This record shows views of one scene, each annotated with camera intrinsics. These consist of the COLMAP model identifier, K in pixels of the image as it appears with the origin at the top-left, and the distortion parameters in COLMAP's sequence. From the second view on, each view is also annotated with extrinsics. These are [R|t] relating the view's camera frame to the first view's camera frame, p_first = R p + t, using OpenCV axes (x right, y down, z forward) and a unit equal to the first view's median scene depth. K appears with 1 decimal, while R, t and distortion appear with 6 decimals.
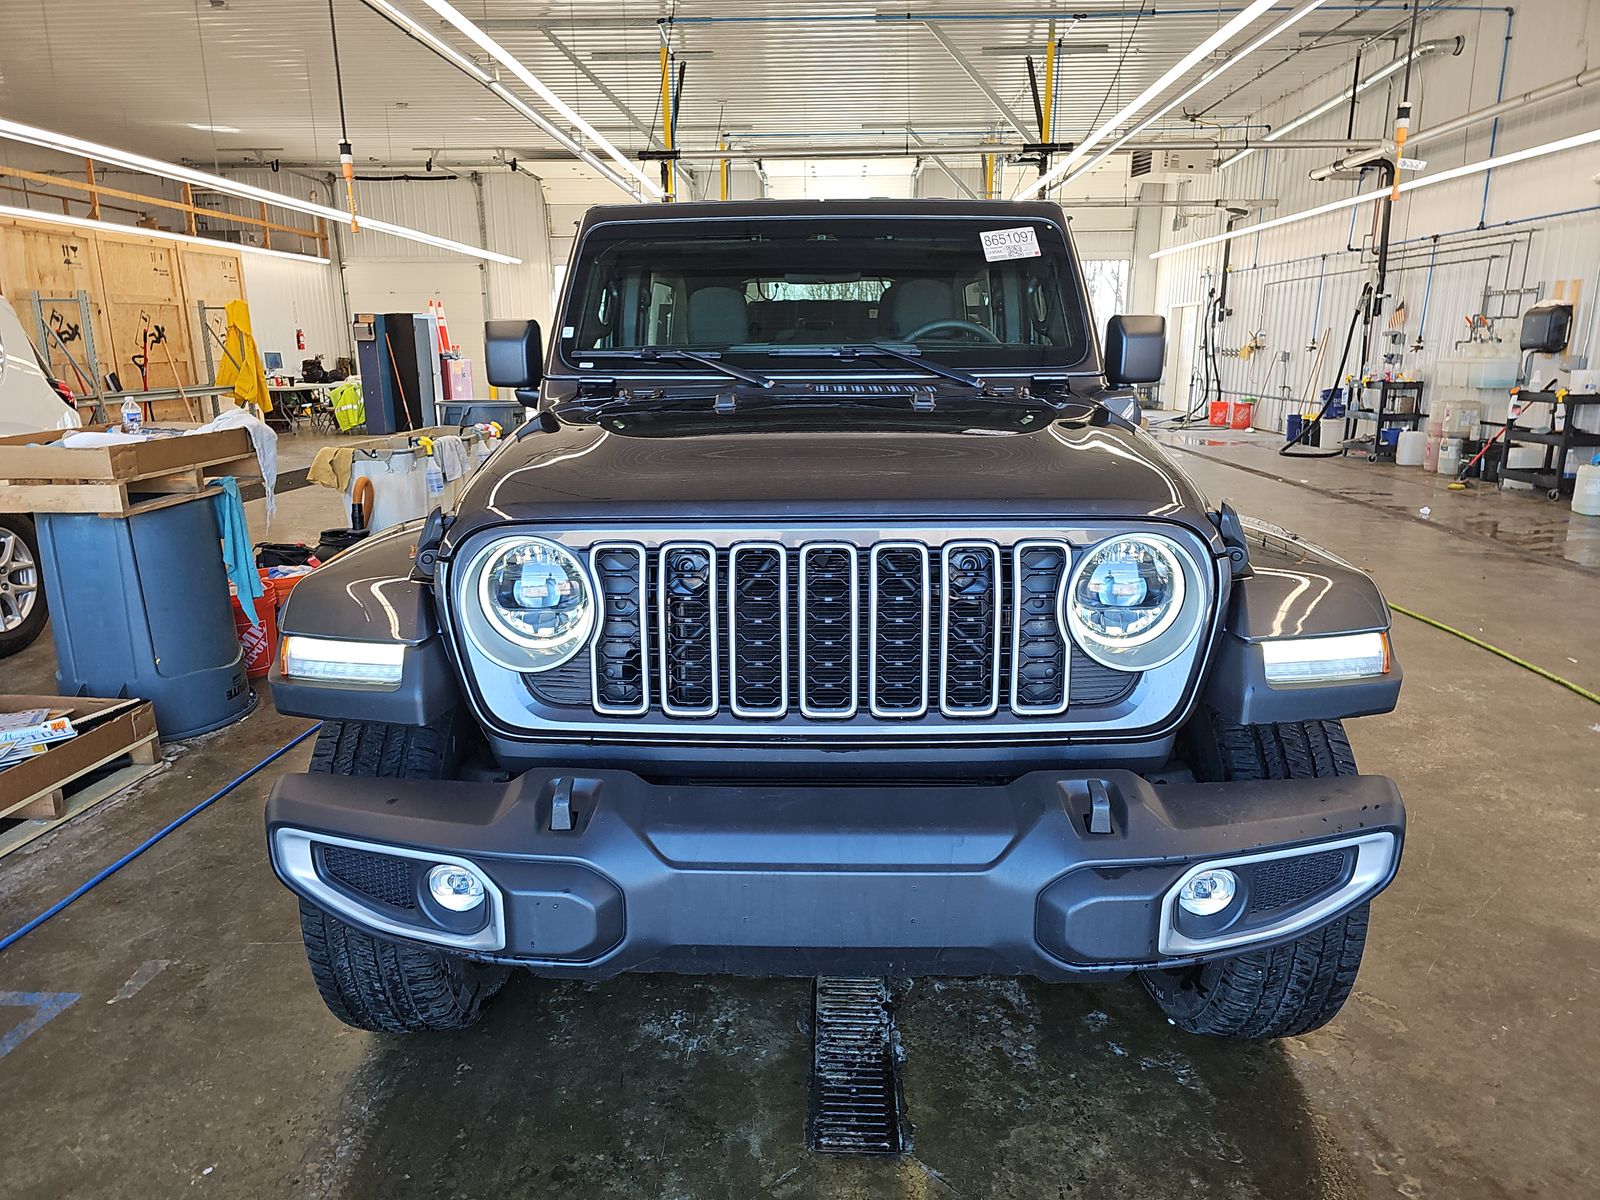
lens RADIAL K [[1062.4, 0, 811.5], [0, 1062.4, 595.3], [0, 0, 1]] dist [0.055743, -0.053307]
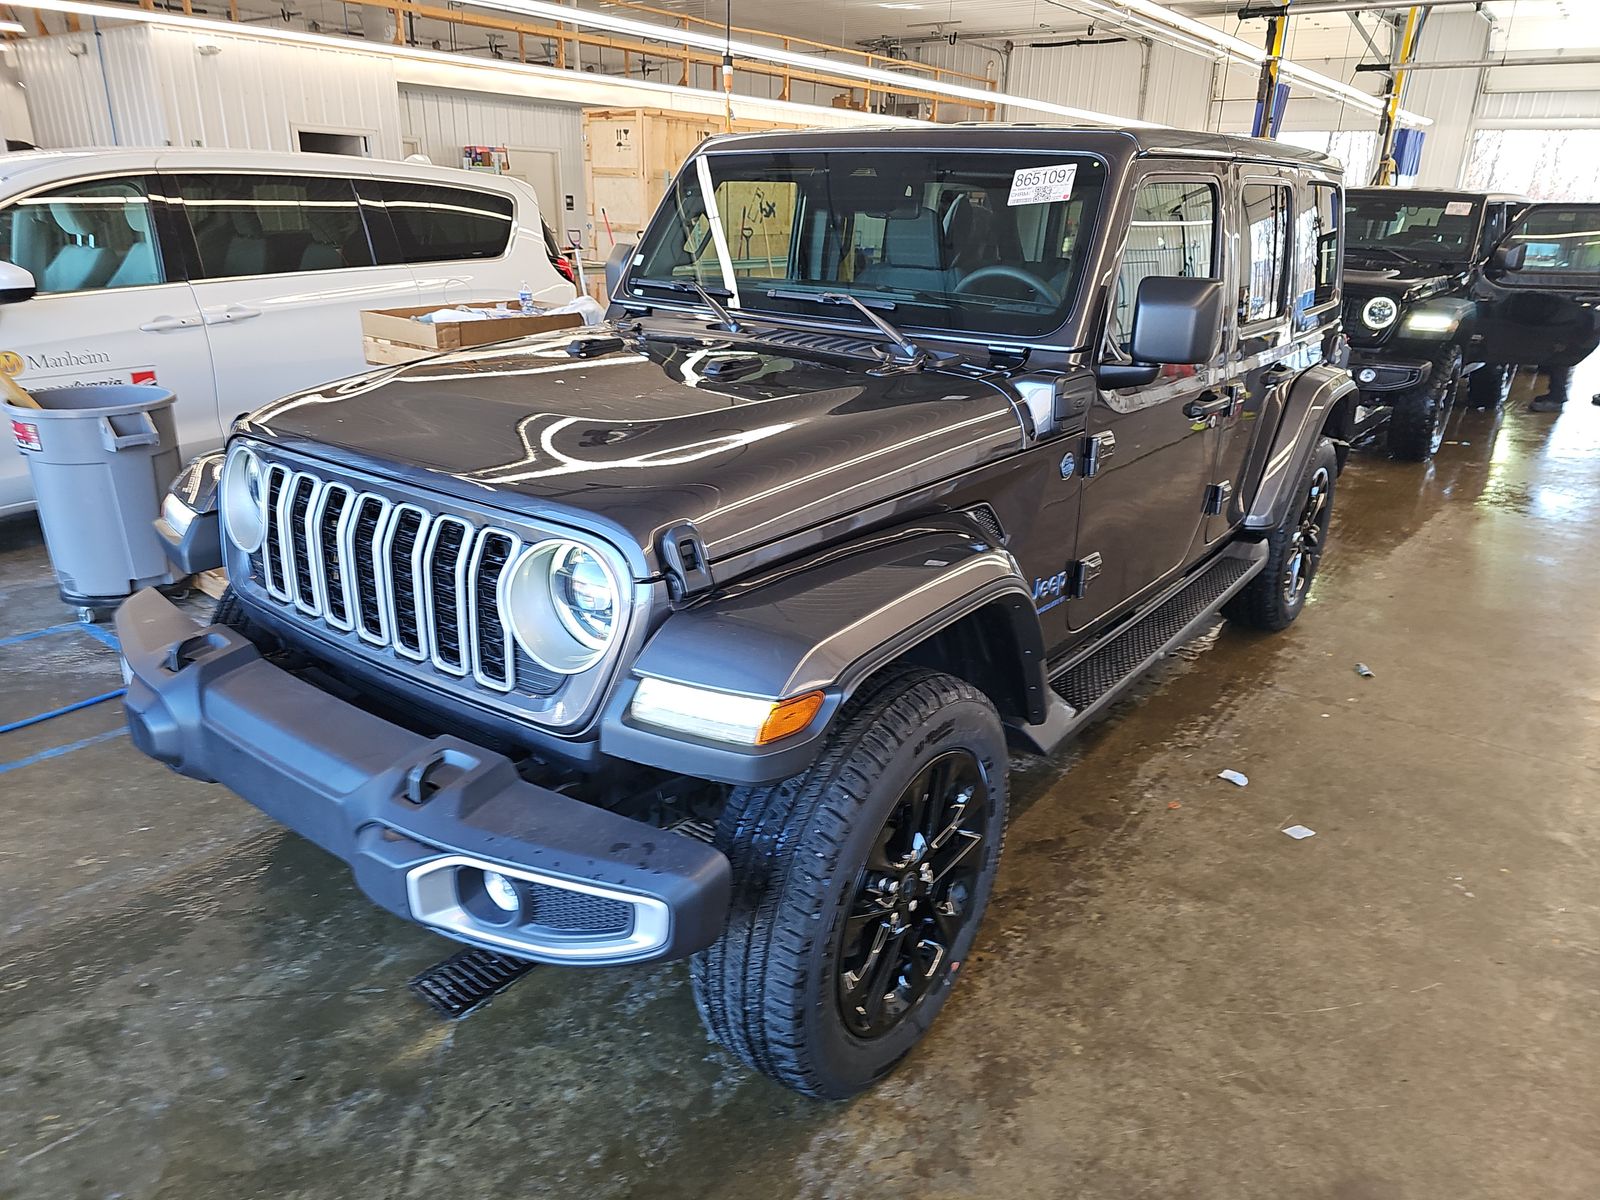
lens RADIAL K [[1062.4, 0, 811.5], [0, 1062.4, 595.3], [0, 0, 1]] dist [0.055743, -0.053307]
pose [[0.818194, 0.225607, -0.528829, 0.280853], [-0.164264, 0.973184, 0.161031, -0.056304], [0.550977, -0.044887, 0.833312, 0.078288]]
